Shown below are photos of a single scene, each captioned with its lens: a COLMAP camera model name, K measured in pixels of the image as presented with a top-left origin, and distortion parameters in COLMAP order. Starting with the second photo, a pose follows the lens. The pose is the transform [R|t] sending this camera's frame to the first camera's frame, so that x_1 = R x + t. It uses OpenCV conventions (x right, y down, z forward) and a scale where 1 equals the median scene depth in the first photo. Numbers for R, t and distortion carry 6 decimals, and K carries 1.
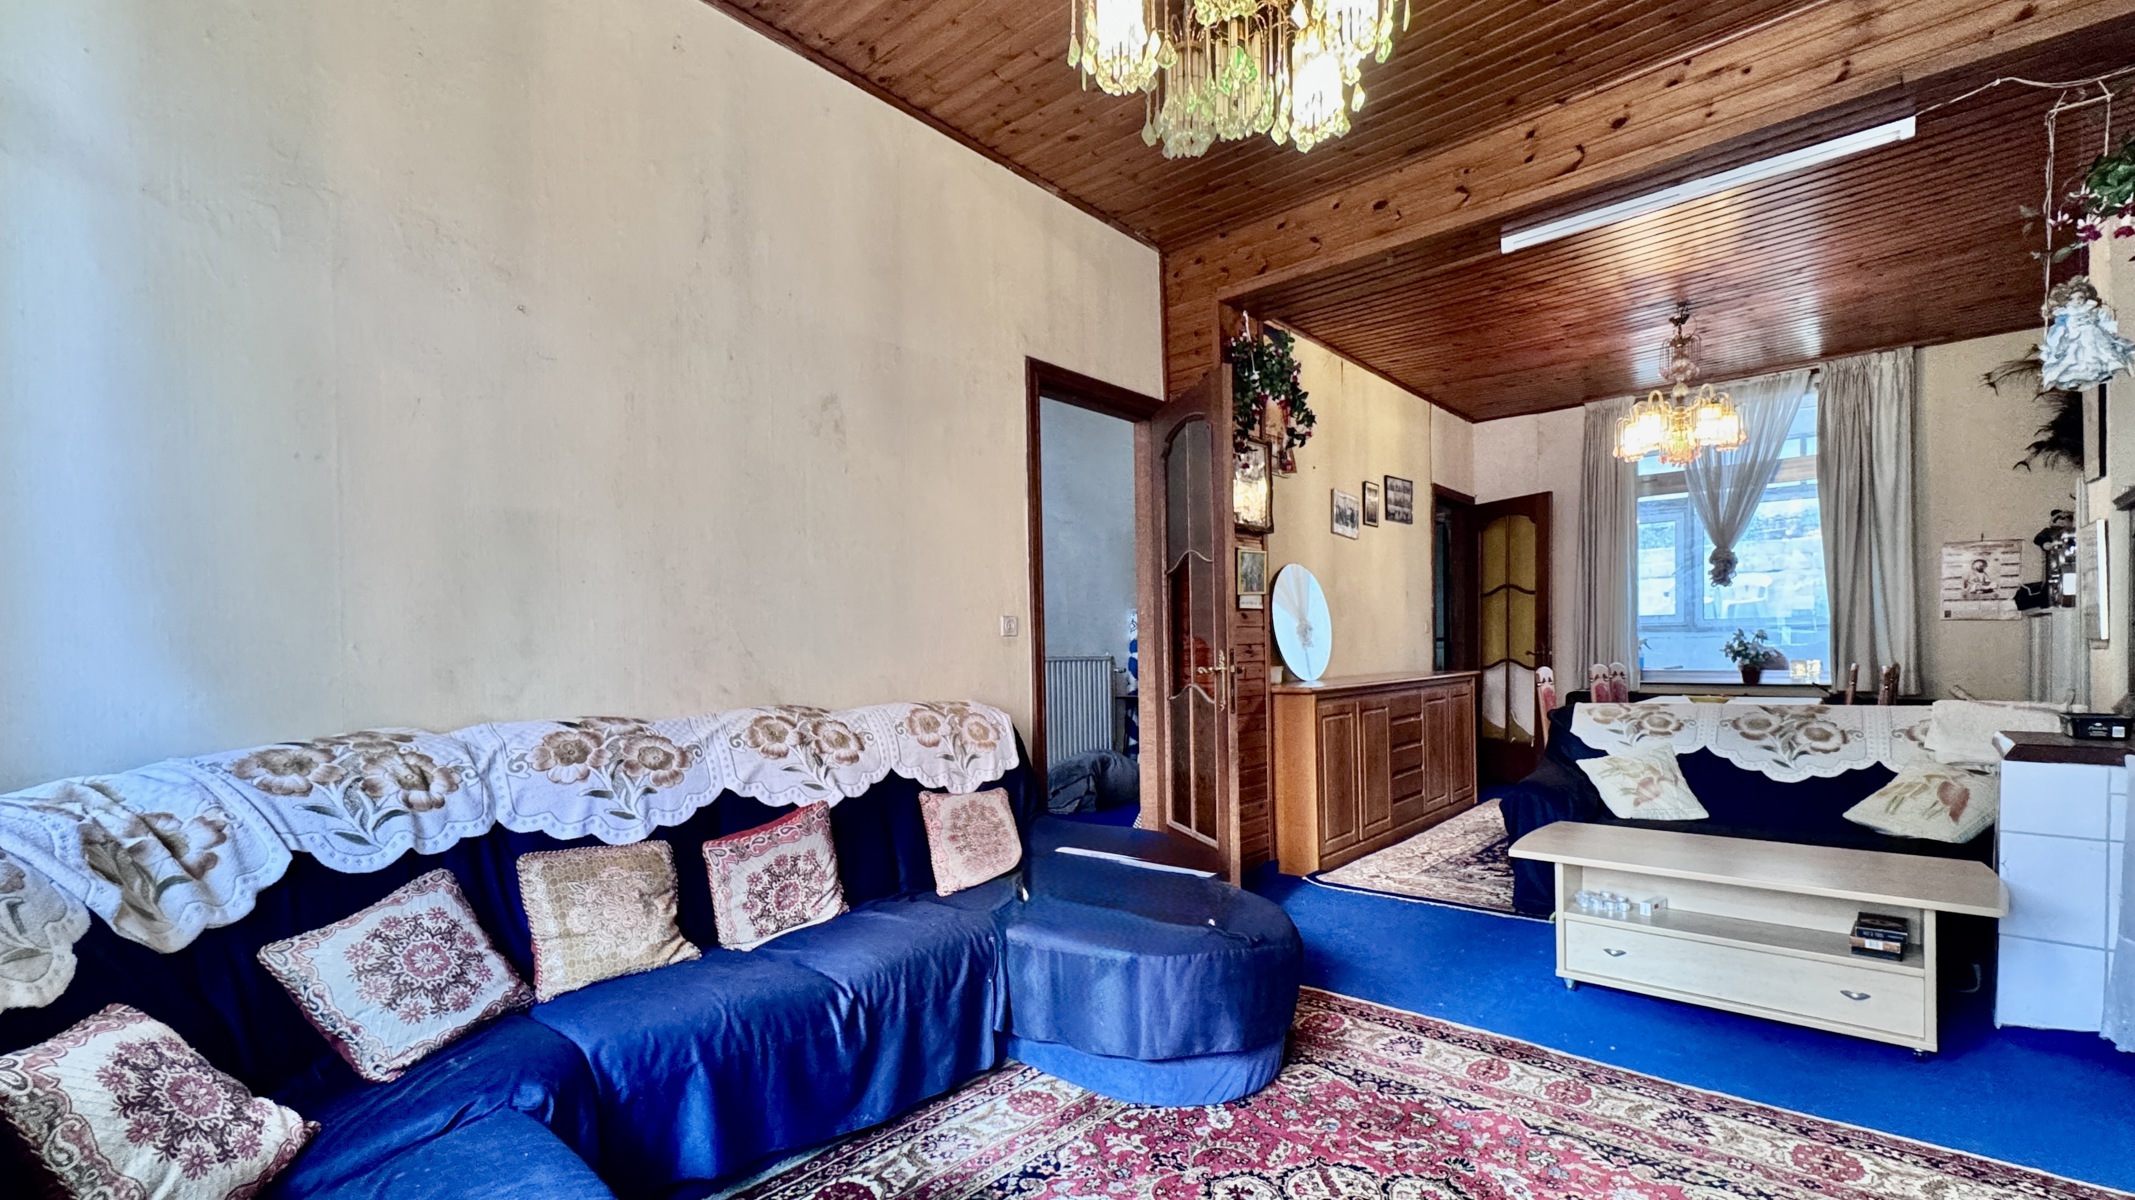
lens RADIAL K [[862.3, 0, 1121.6], [0, 862.3, 677.3], [0, 0, 1]] dist [-0.000294, 0.000102]
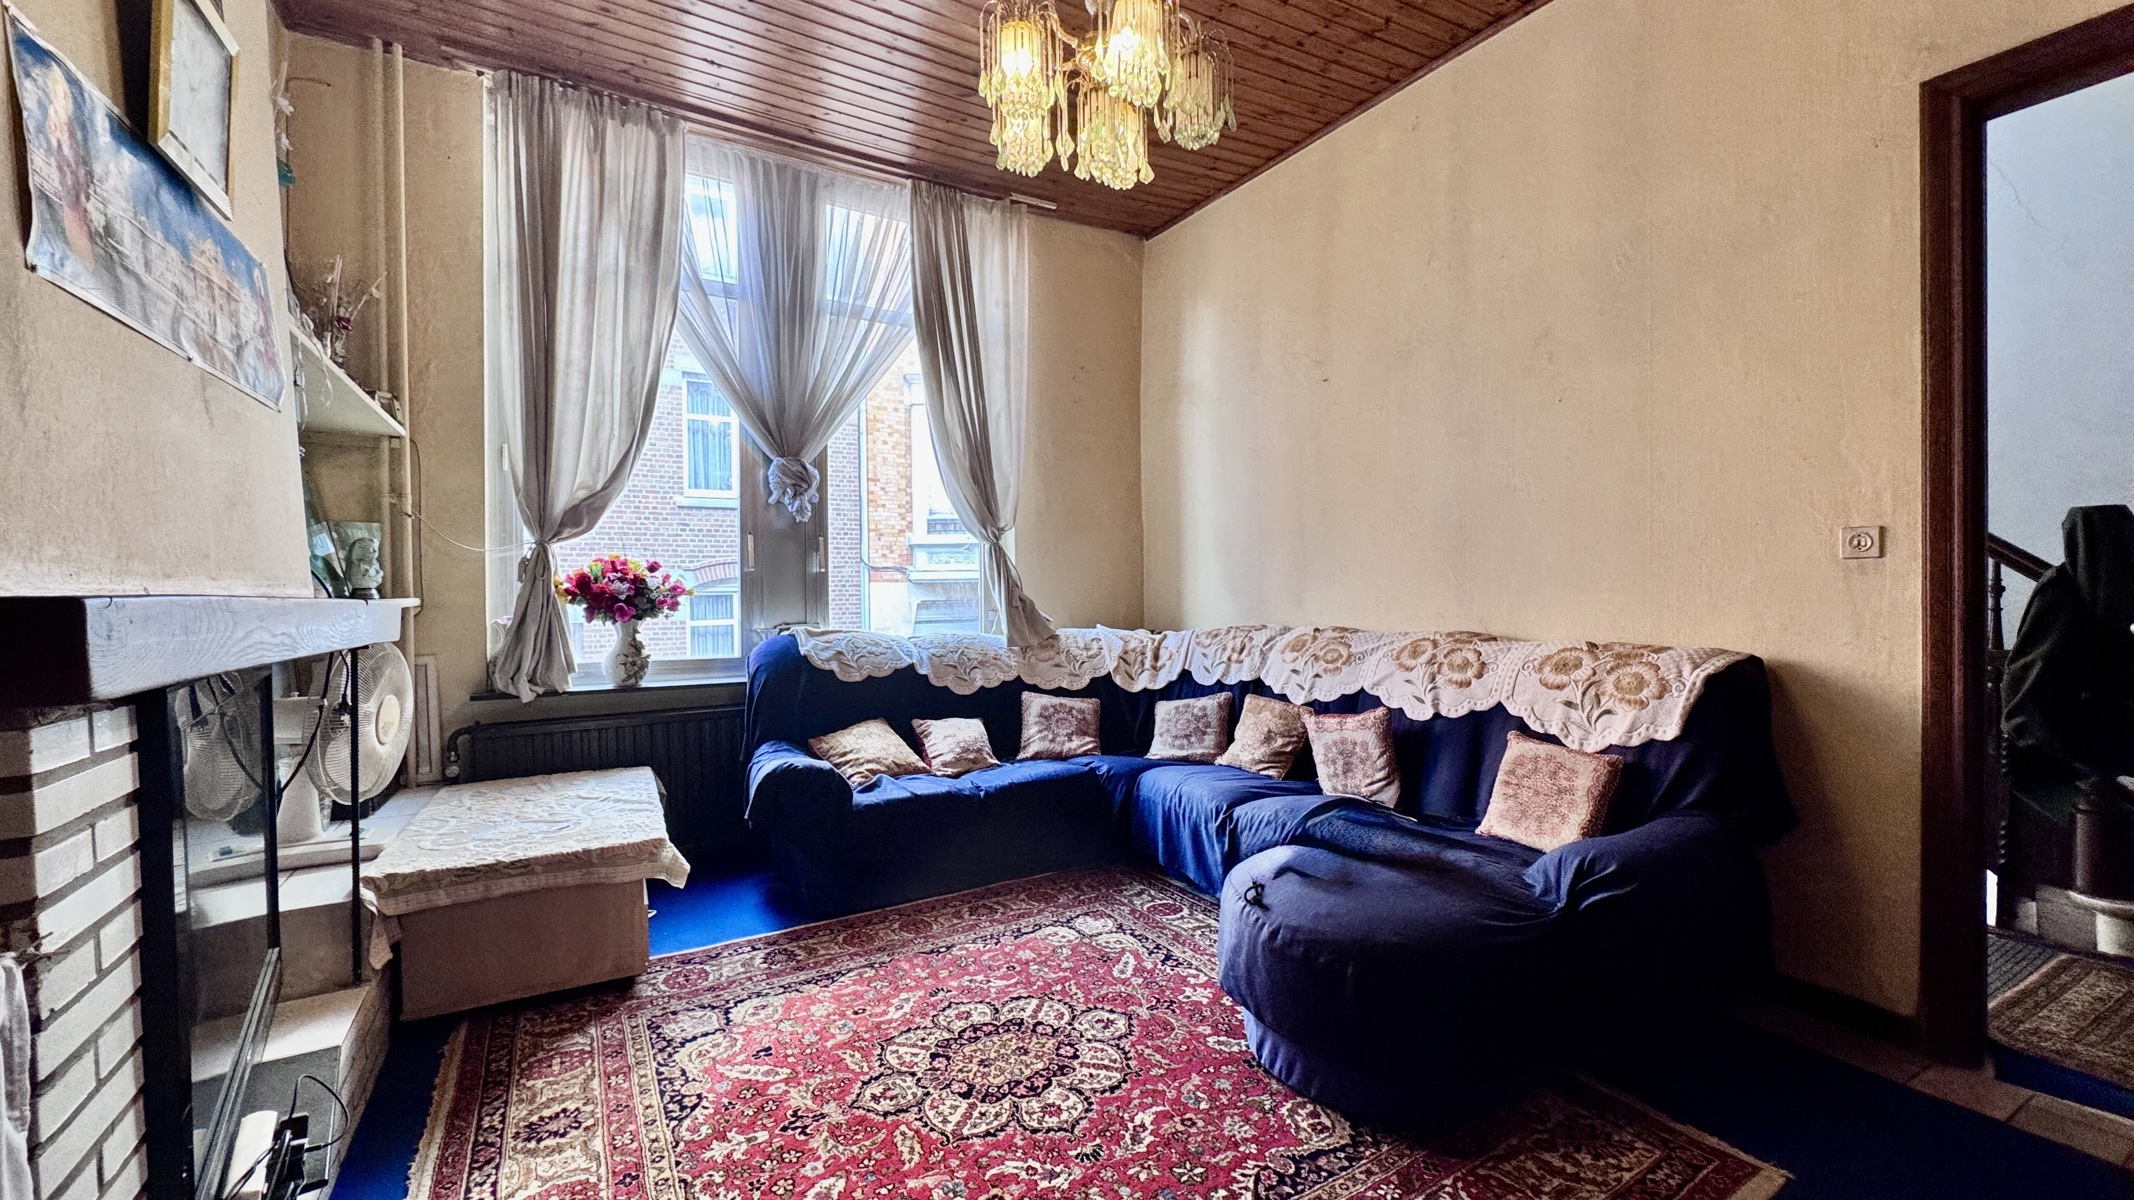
lens RADIAL K [[861.9, 0, 1080.0], [0, 861.9, 590.6], [0, 0, 1]] dist [-0.000294, 0.000102]
pose [[-0.298576, 0.020972, -0.954156, 1.008902], [-0.005456, 0.999705, 0.023681, -0.054297], [0.954370, 0.012276, -0.298373, 0.994670]]
